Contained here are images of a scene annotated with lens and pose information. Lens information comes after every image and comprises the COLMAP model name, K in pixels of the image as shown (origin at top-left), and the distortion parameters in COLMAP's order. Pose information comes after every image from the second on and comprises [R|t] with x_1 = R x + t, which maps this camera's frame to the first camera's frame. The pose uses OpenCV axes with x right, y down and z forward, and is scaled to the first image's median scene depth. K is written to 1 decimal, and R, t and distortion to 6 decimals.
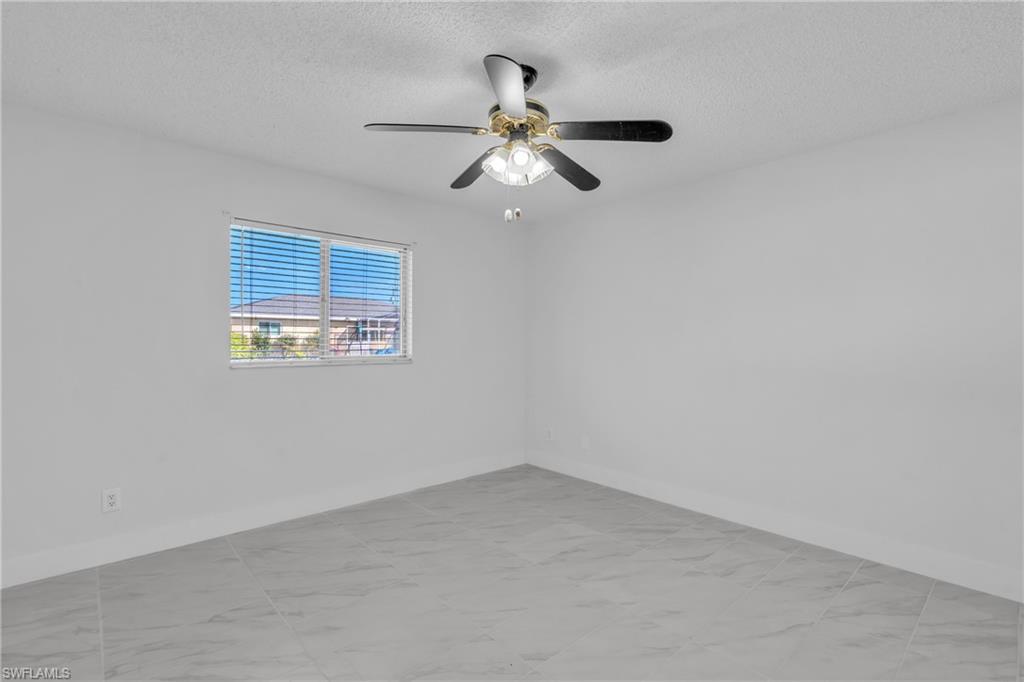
lens RADIAL K [[452.1, 0, 507.5], [0, 452.1, 361.3], [0, 0, 1]] dist [0.000175, 0.000166]
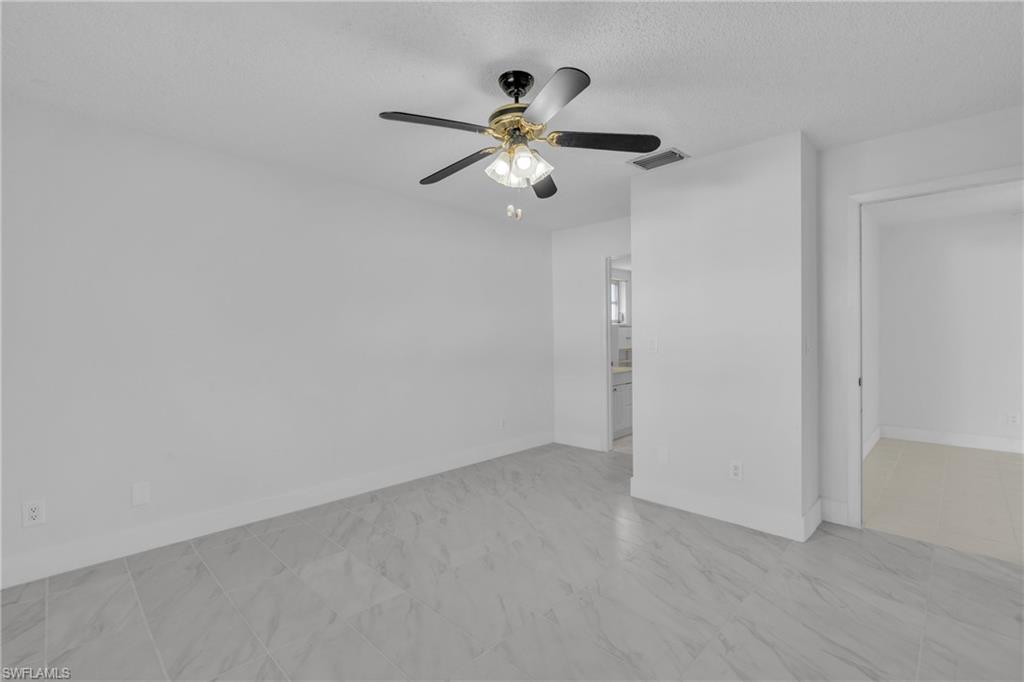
lens RADIAL K [[464.1, 0, 508.4], [0, 464.1, 337.8], [0, 0, 1]] dist [-0.001466, 0.000803]
pose [[-0.060565, -0.000112, 0.998164, -0.971176], [0.043057, 0.999069, 0.002724, -0.030021], [-0.997235, 0.043143, -0.060504, 0.984730]]
